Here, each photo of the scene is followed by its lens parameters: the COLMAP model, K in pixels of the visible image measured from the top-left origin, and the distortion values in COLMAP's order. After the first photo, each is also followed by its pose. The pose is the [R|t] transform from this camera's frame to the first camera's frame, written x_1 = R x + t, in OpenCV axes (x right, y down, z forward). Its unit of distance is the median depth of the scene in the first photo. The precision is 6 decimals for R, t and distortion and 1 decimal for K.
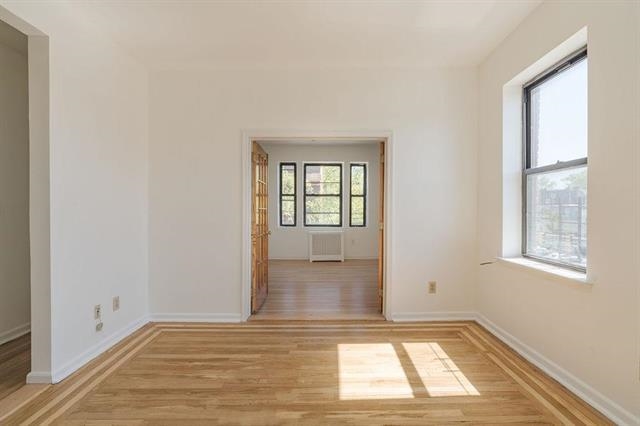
lens RADIAL K [[288.8, 0, 318.9], [0, 288.8, 214.6], [0, 0, 1]] dist [-0.002520, 0.000122]
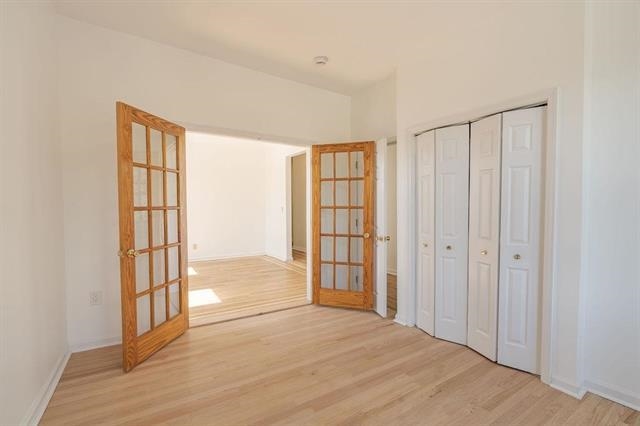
lens RADIAL K [[288.8, 0, 318.9], [0, 288.8, 214.6], [0, 0, 1]] dist [-0.002520, 0.000122]
pose [[-0.838003, 0.011691, -0.545540, 0.434685], [-0.011192, 0.999192, 0.038604, -0.043803], [0.545551, 0.038456, -0.837195, 2.414904]]
